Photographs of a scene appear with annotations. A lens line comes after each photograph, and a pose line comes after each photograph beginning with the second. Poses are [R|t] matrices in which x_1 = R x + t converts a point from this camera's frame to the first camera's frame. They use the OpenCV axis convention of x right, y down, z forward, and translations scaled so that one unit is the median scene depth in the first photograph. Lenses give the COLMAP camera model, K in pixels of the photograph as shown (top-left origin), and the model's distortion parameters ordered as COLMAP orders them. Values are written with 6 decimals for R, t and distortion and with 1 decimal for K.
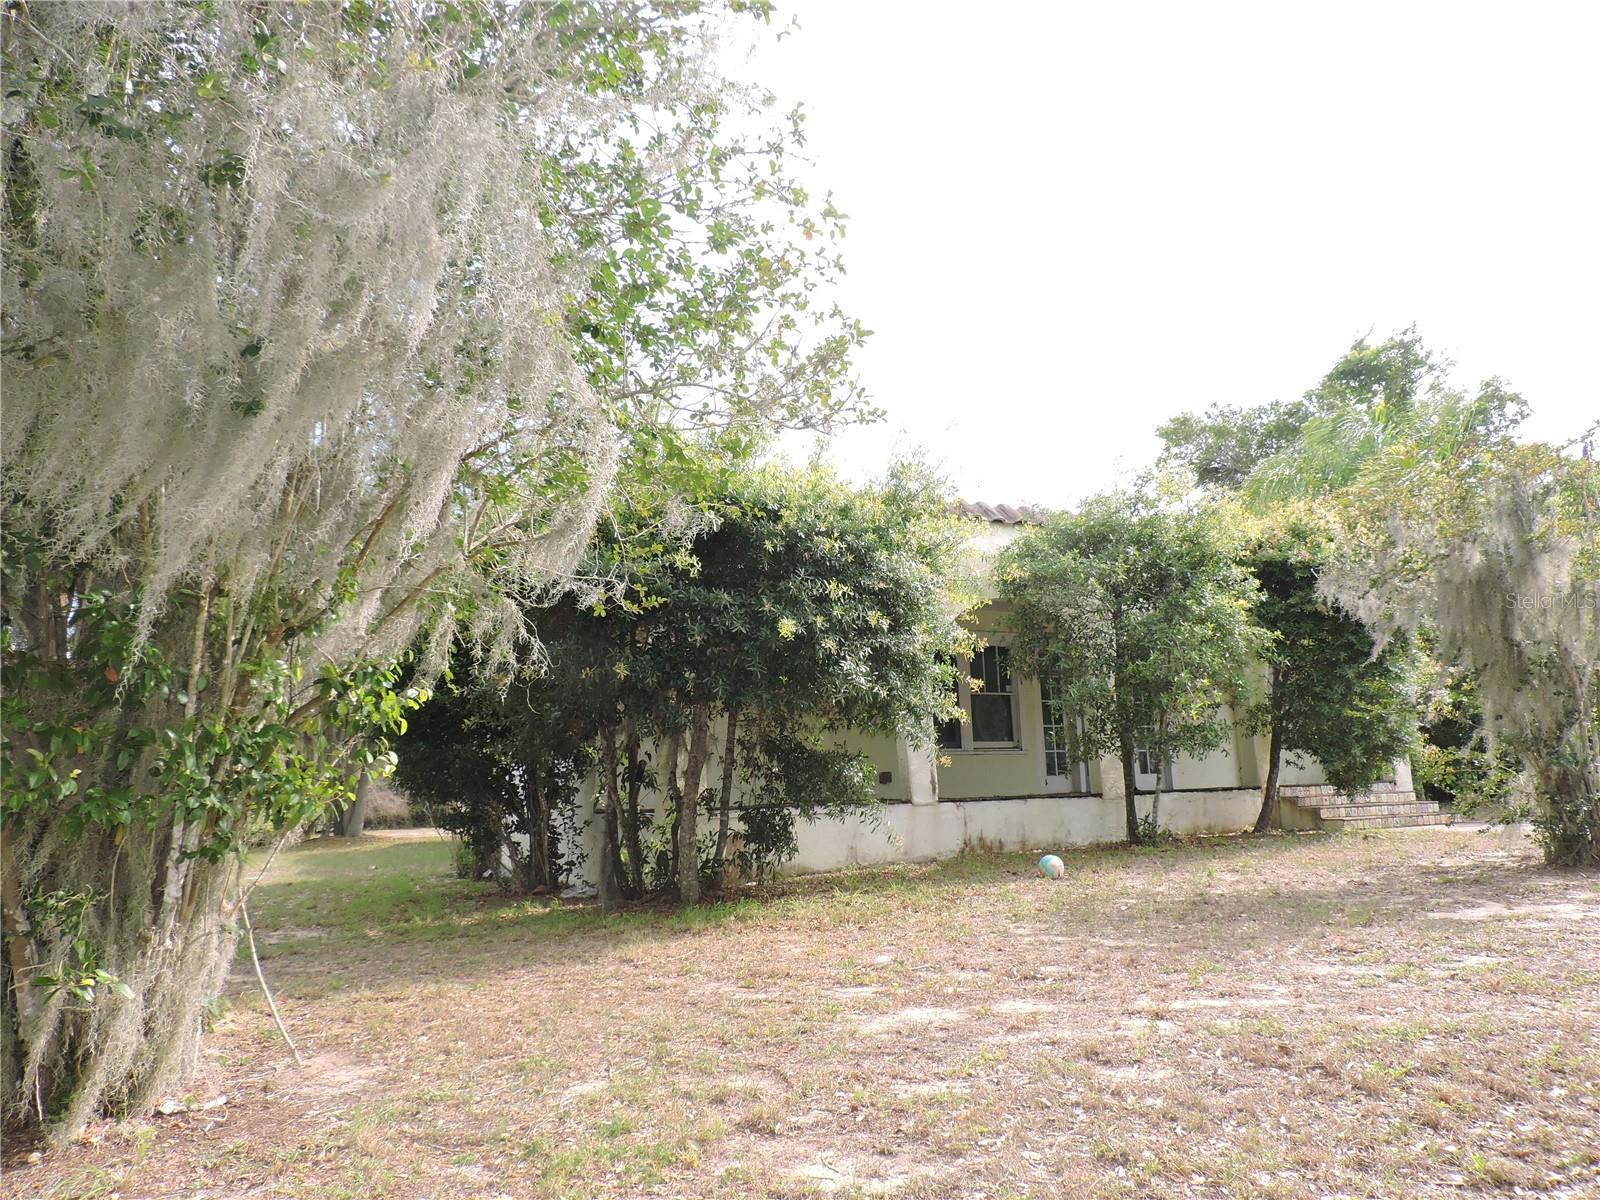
lens RADIAL K [[1147.6, 0, 802.8], [0, 1147.6, 596.9], [0, 0, 1]] dist [-0.026347, 0.007891]
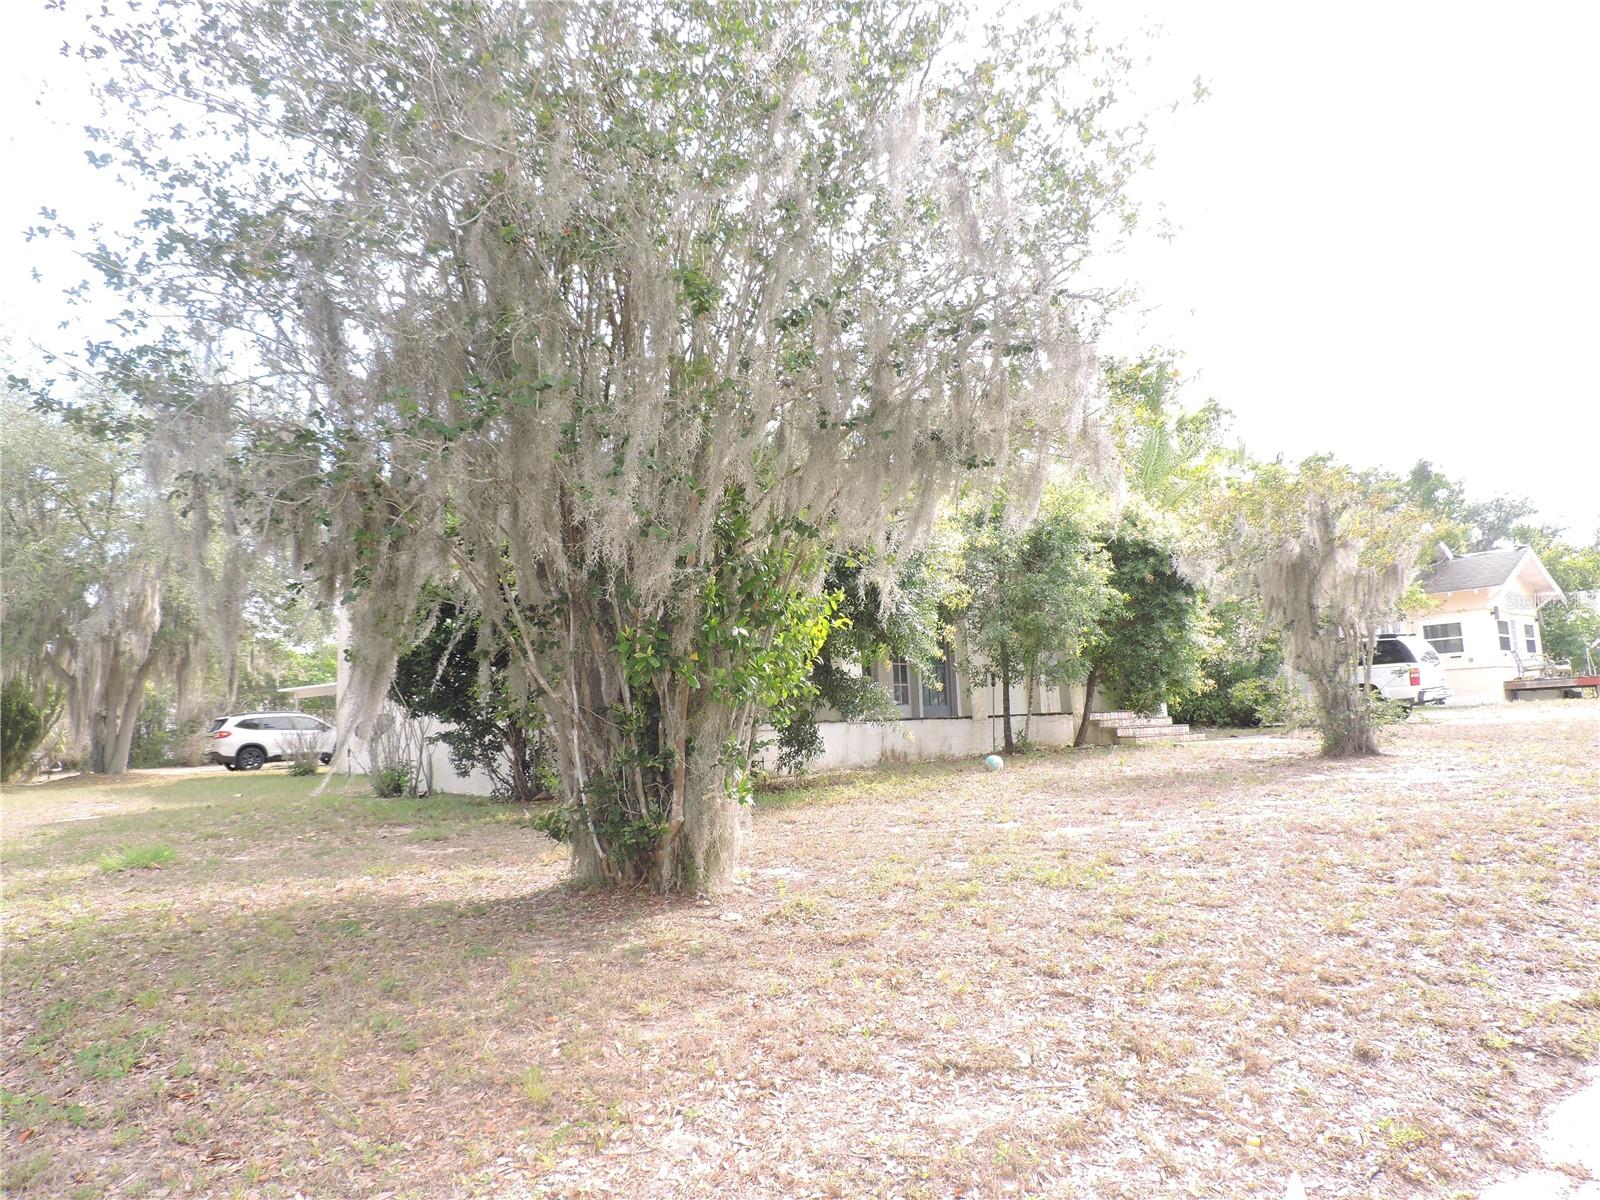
lens RADIAL K [[1147.6, 0, 797.3], [0, 1147.6, 601.8], [0, 0, 1]] dist [-0.026347, 0.007891]
pose [[0.960624, 0.029884, 0.276241, -0.304818], [-0.044236, 0.997967, 0.045870, -0.003479], [-0.274309, -0.056284, 0.959993, -0.169216]]
